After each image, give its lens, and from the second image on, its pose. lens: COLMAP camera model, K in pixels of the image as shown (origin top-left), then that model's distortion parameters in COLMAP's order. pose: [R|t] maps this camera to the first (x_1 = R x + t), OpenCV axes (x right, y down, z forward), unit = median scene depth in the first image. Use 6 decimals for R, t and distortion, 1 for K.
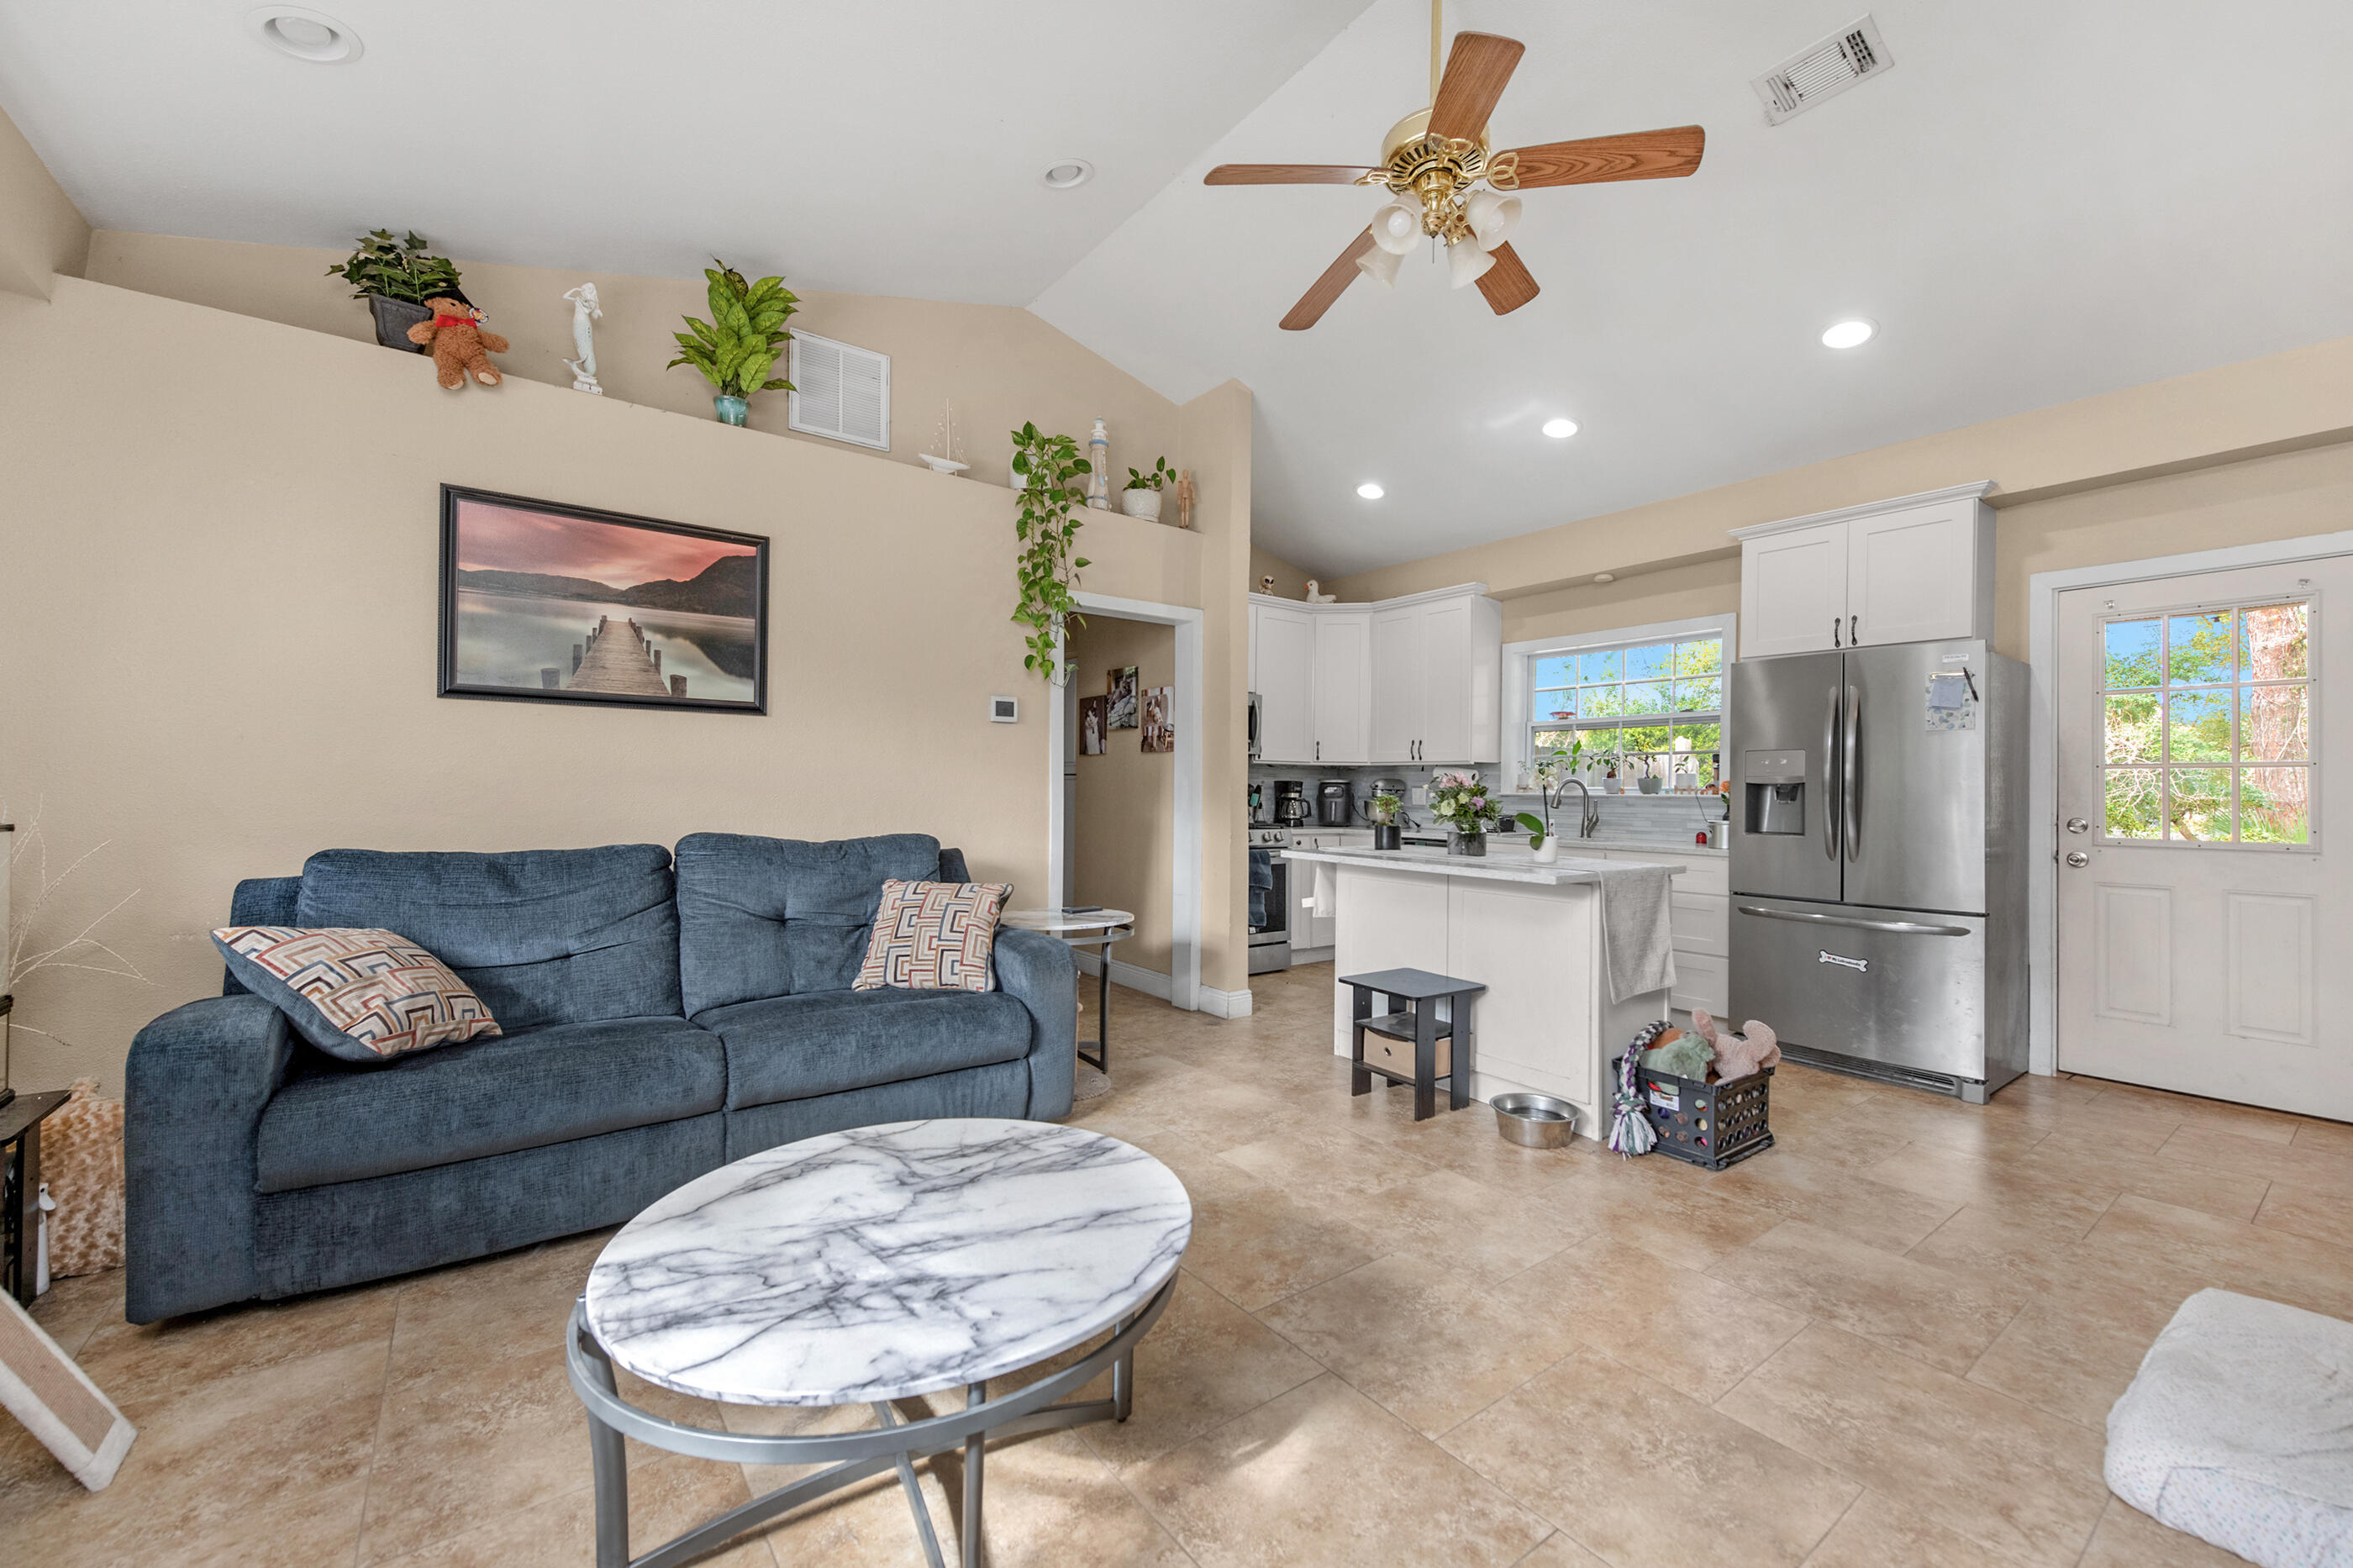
lens RADIAL K [[931.0, 0, 1194.1], [0, 931.0, 782.5], [0, 0, 1]] dist [0.007272, -0.002015]
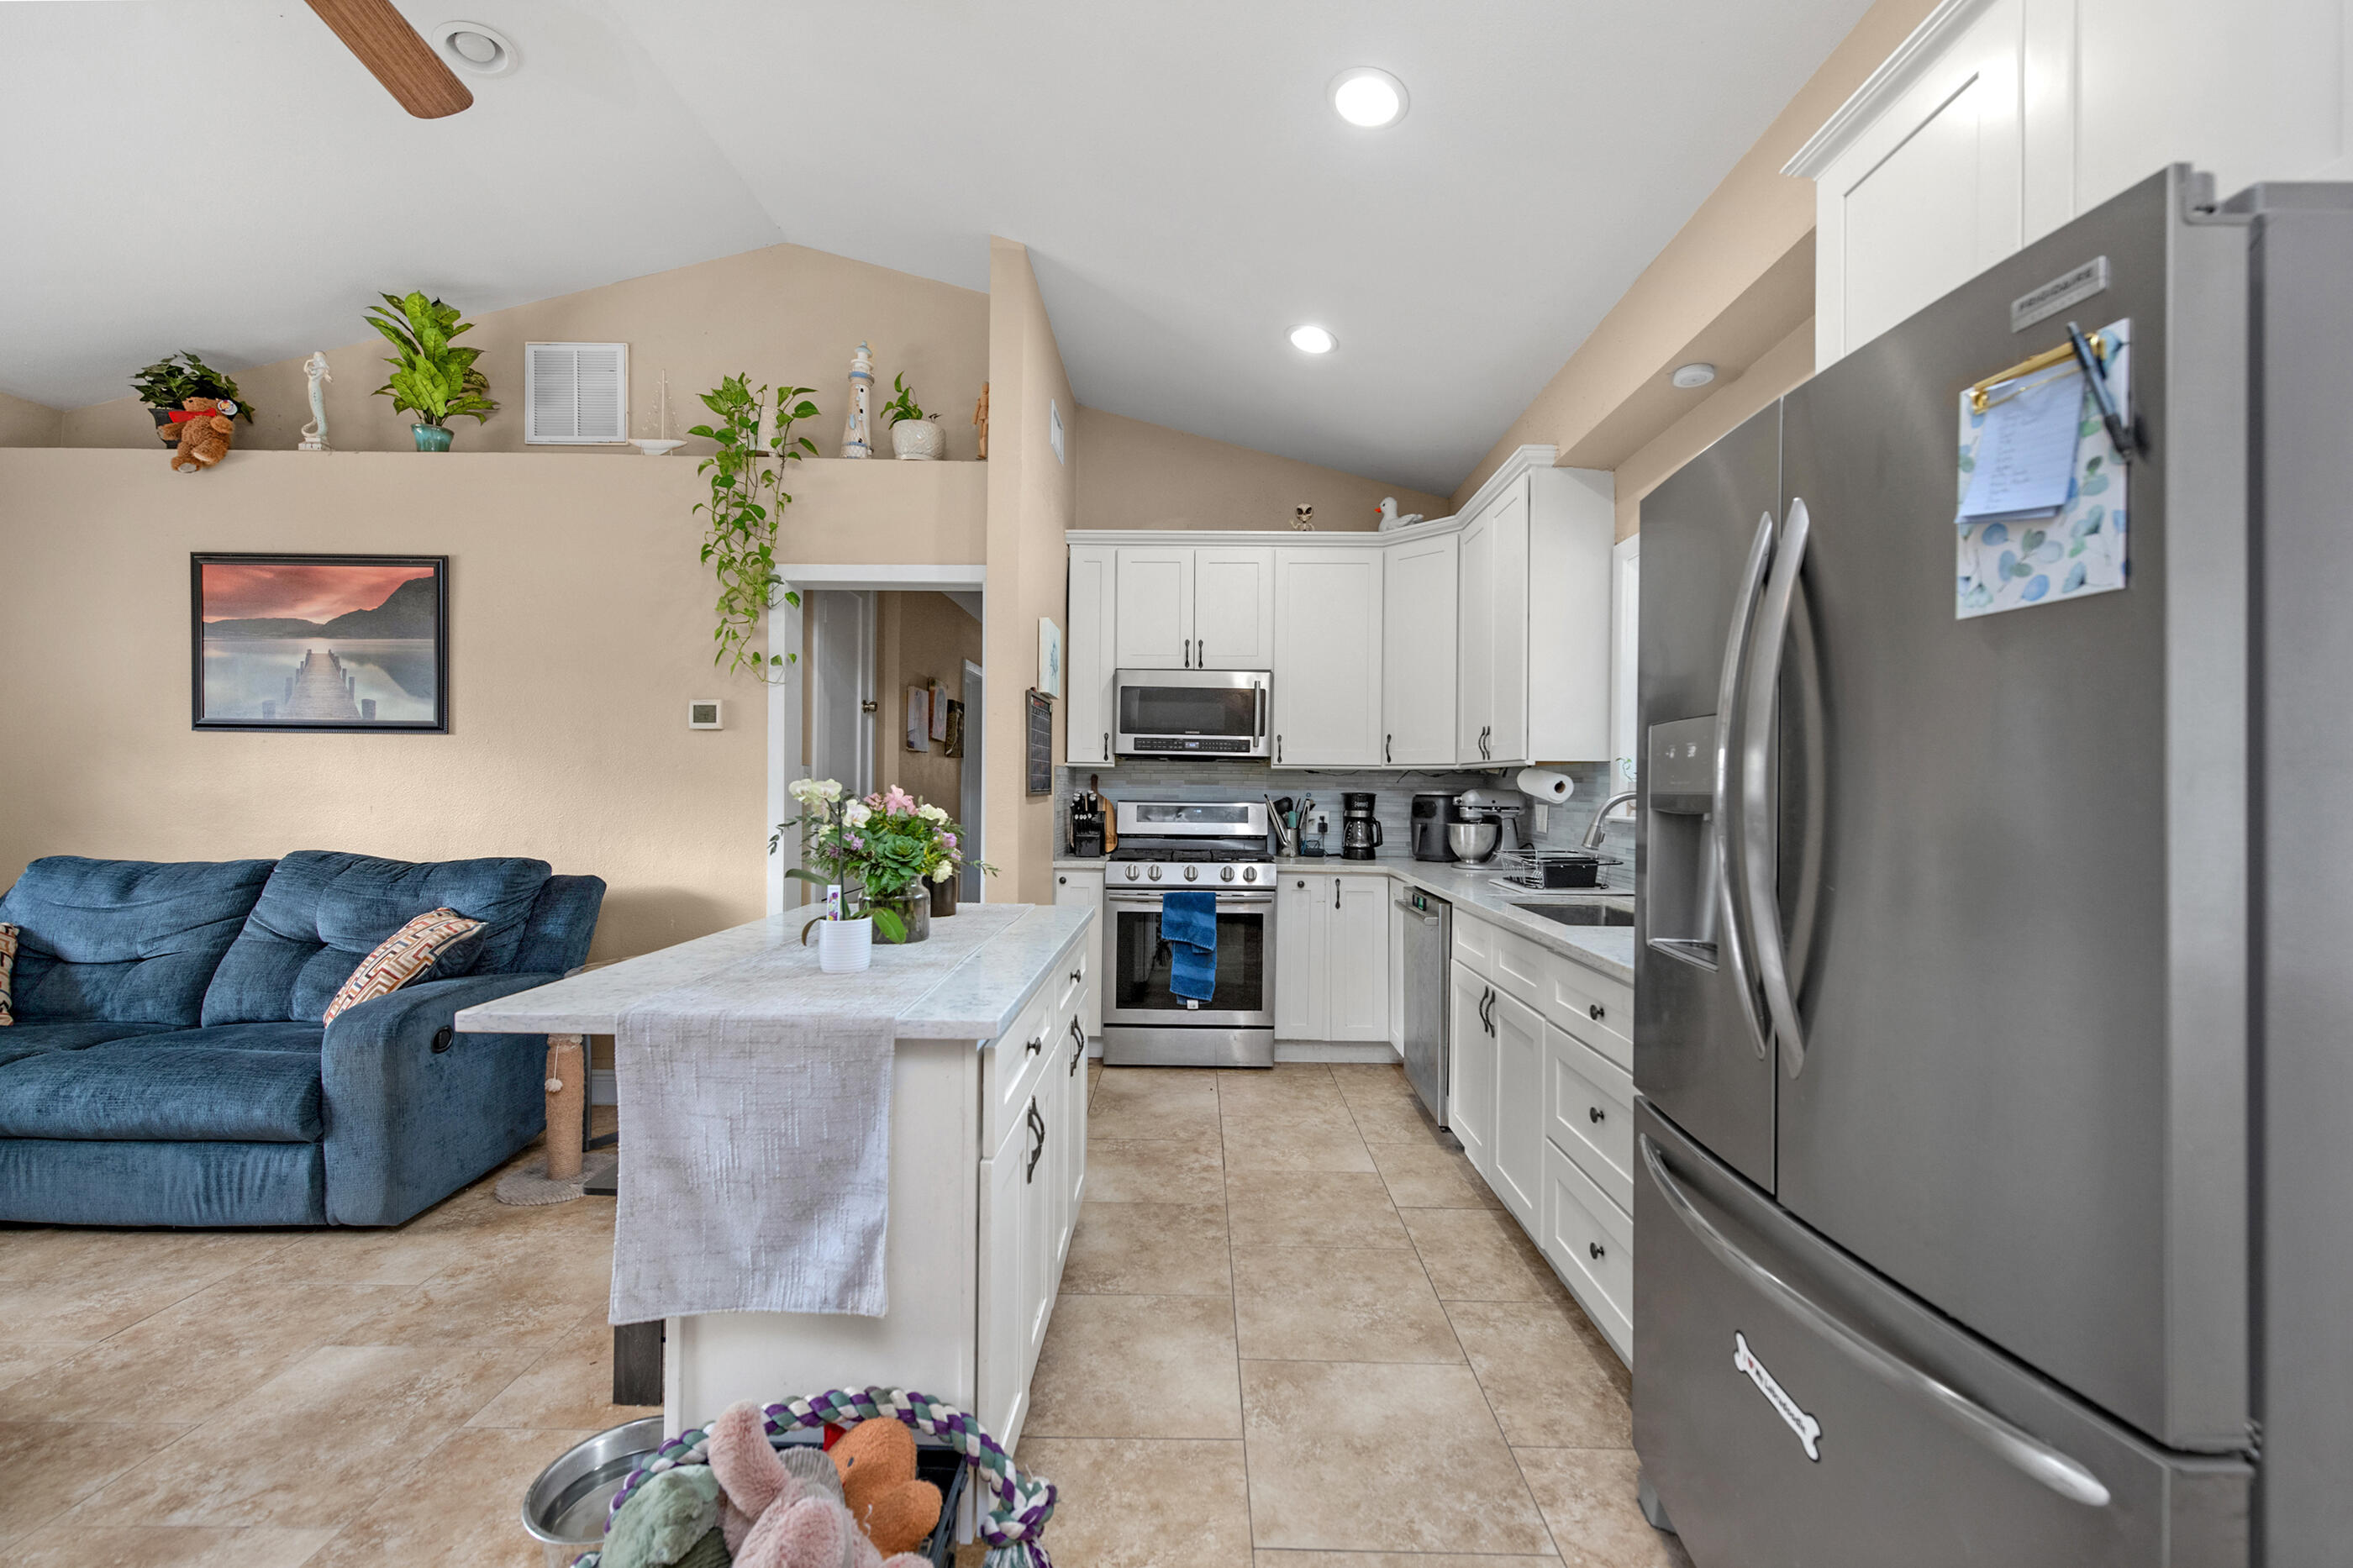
lens RADIAL K [[931.0, 0, 1194.1], [0, 931.0, 782.5], [0, 0, 1]] dist [0.007272, -0.002015]
pose [[0.794140, -0.005662, -0.607709, 0.873533], [0.003689, 0.999983, -0.004496, -0.013286], [0.607724, 0.001328, 0.794147, 0.763199]]
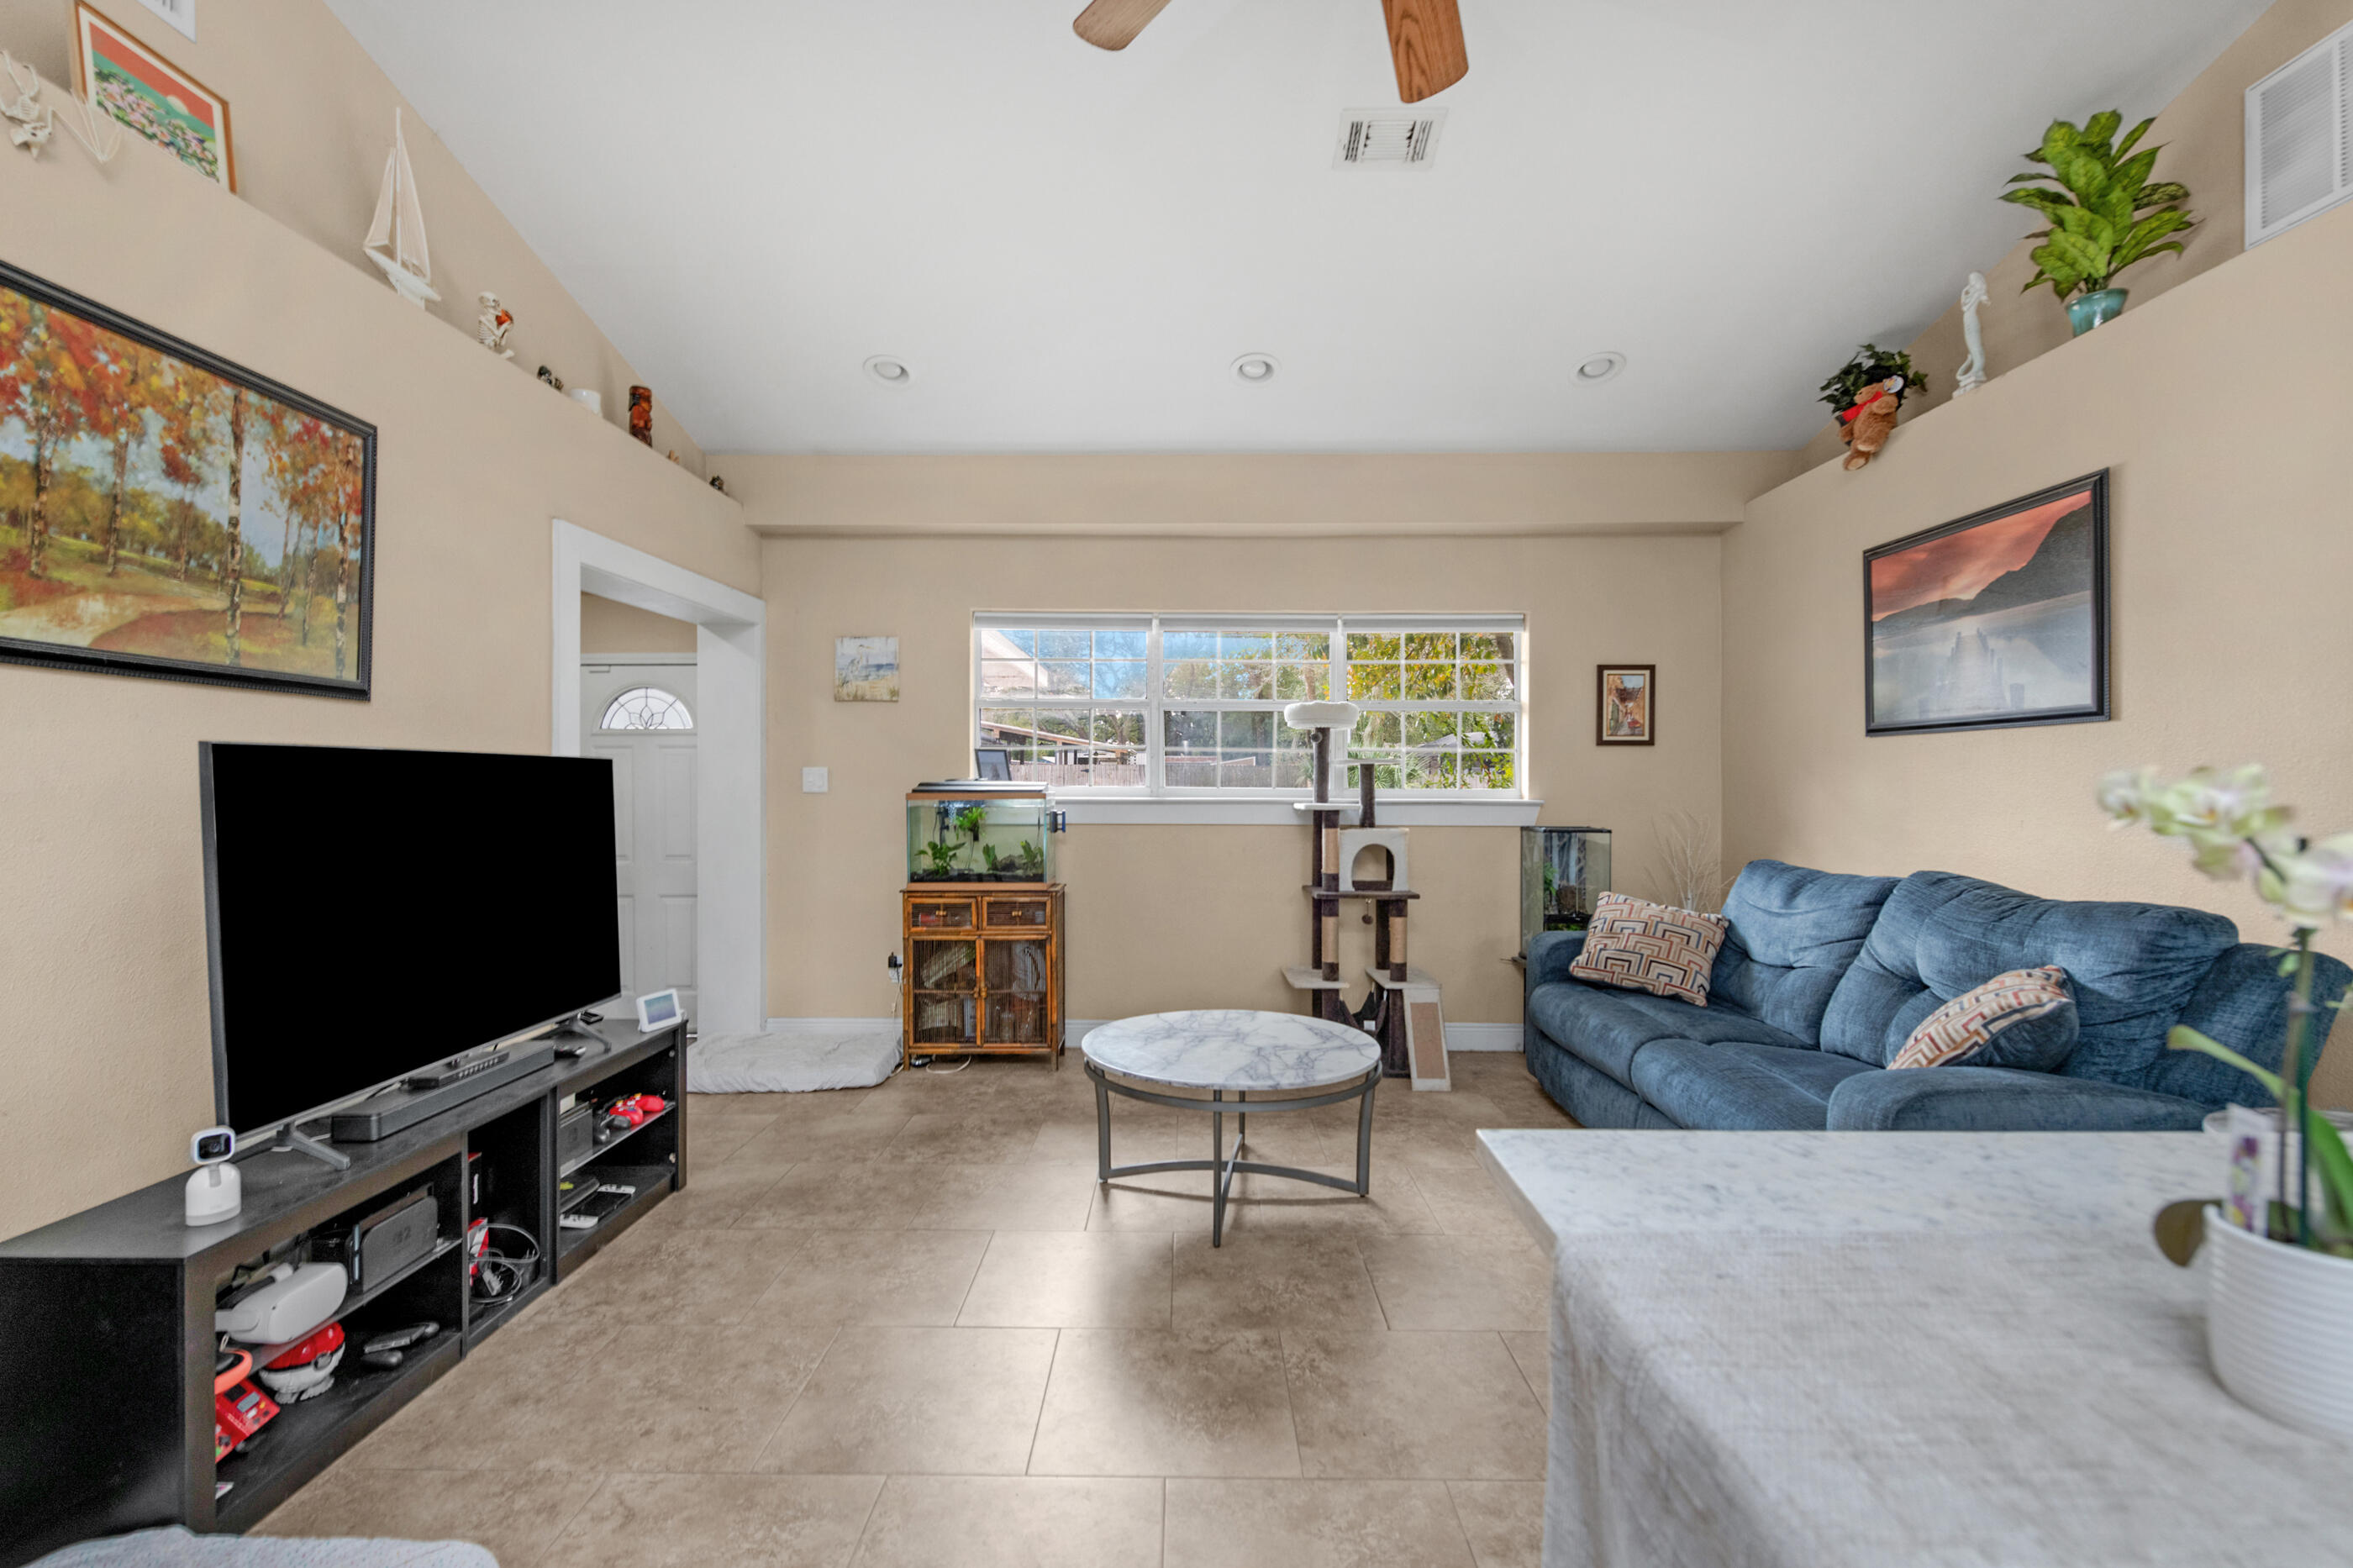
lens RADIAL K [[1019.6, 0, 1165.7], [0, 1019.6, 793.8], [0, 0, 1]] dist [0.001449, -0.000410]
pose [[-0.617714, -0.005500, -0.786384, 0.653299], [-0.000907, 0.999980, -0.006282, -0.011632], [0.786403, -0.003167, -0.617706, 1.013795]]
